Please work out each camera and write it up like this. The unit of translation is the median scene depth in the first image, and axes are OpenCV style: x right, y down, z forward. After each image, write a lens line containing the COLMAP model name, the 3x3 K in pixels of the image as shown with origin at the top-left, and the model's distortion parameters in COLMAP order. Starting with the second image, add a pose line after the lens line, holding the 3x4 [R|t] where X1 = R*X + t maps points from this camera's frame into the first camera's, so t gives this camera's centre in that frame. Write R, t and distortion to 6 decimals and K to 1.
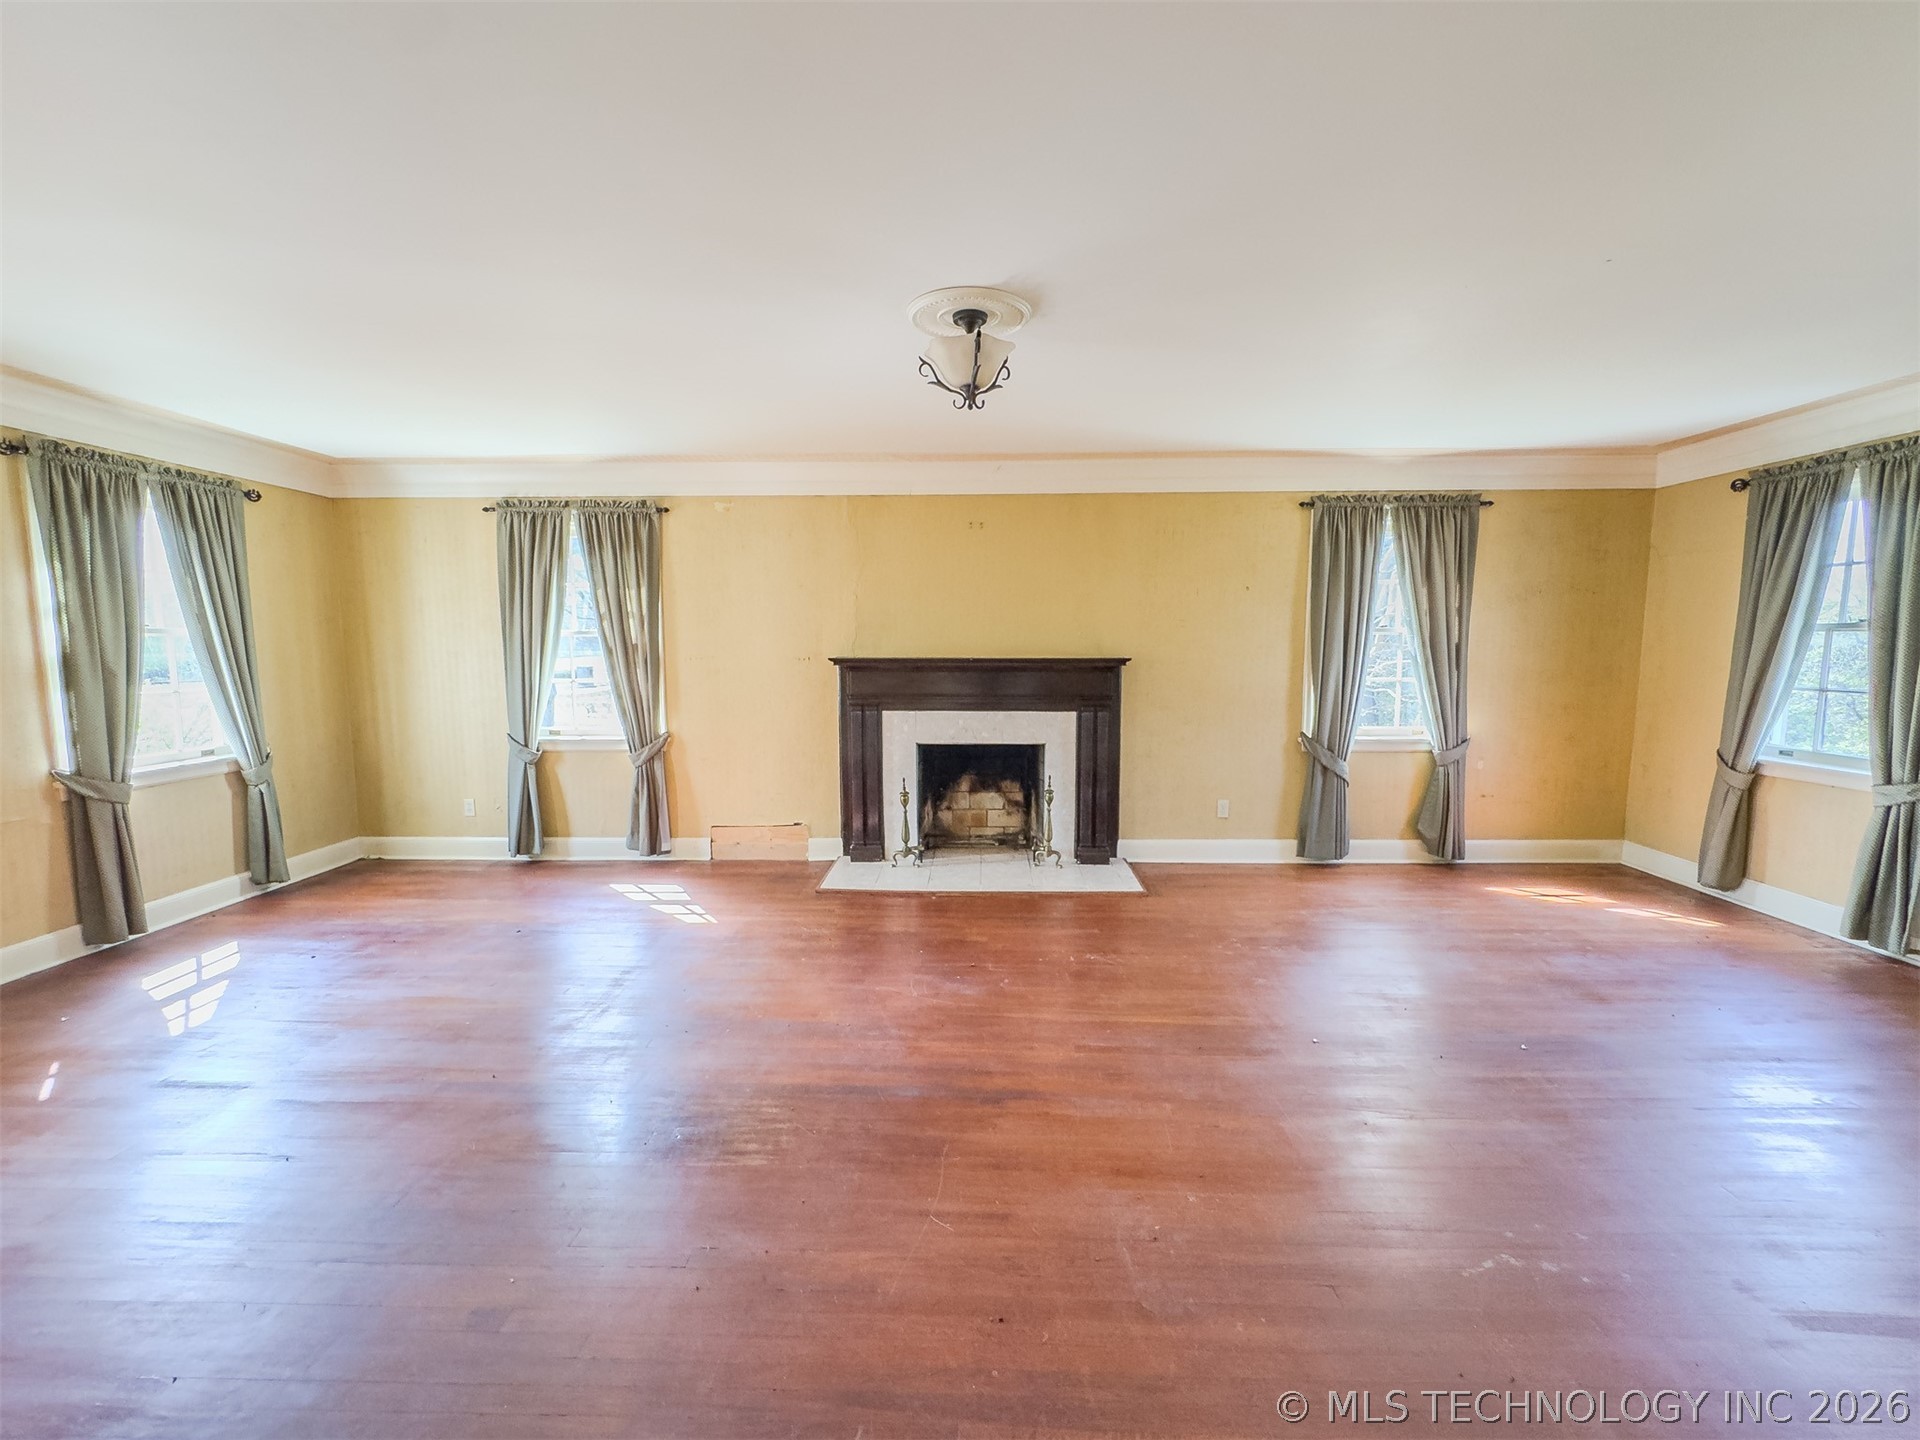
lens RADIAL K [[799.1, 0, 960.0], [0, 799.1, 720.0], [0, 0, 1]] dist [-0.001056, -0.000306]
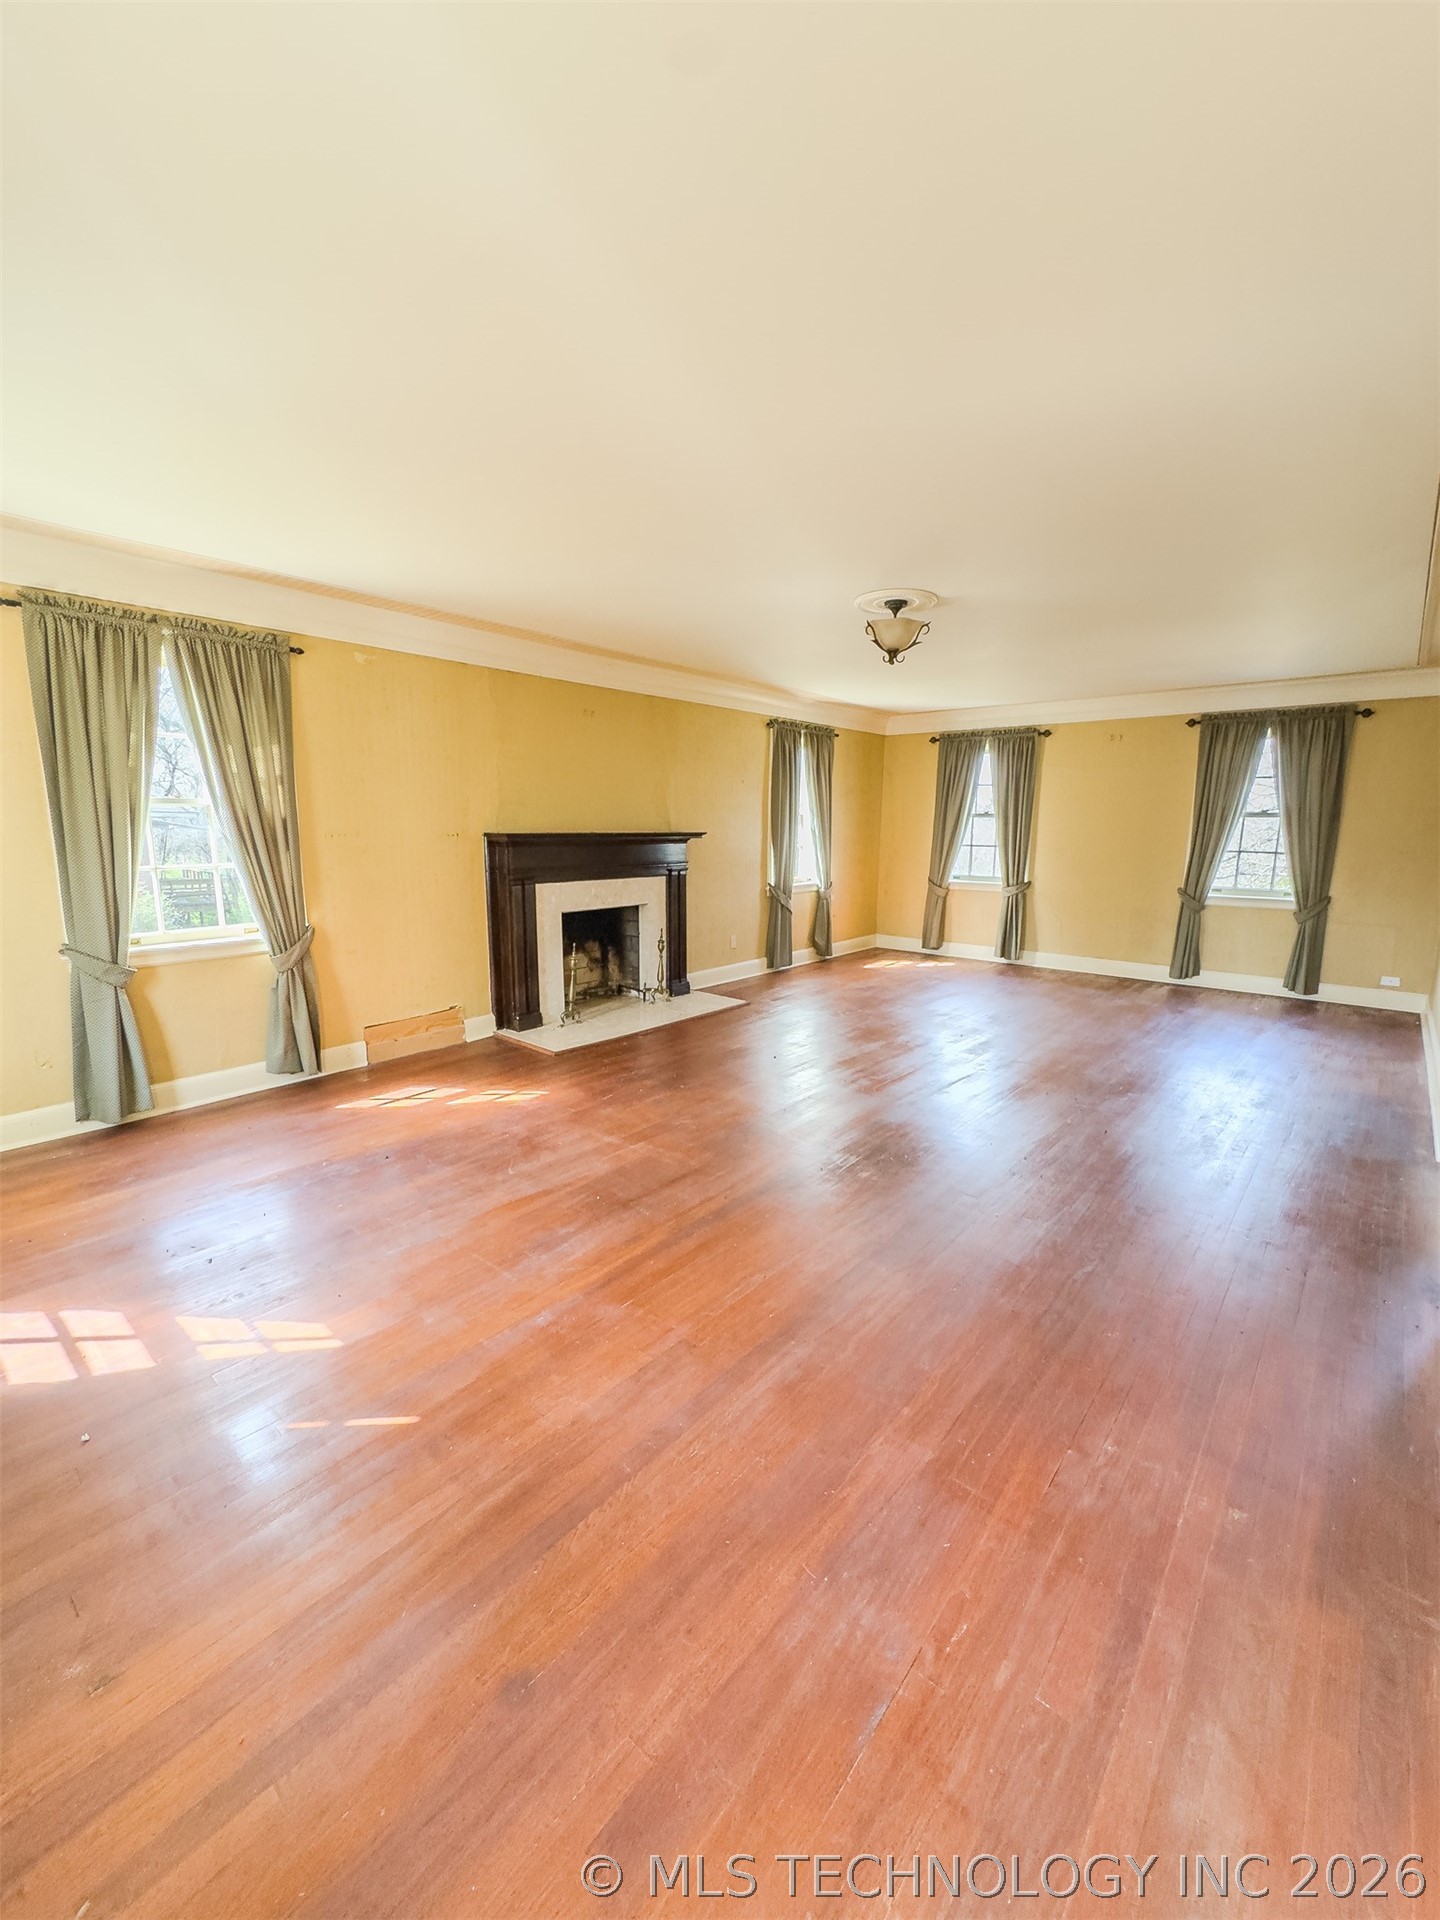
lens RADIAL K [[783.9, 0, 720.0], [0, 783.9, 960.0], [0, 0, 1]] dist [-0.001657, -0.000040]
pose [[0.633829, -0.128891, 0.762659, -0.743718], [0.067903, 0.991483, 0.111130, -0.010672], [-0.770487, -0.018651, 0.637183, 0.155275]]
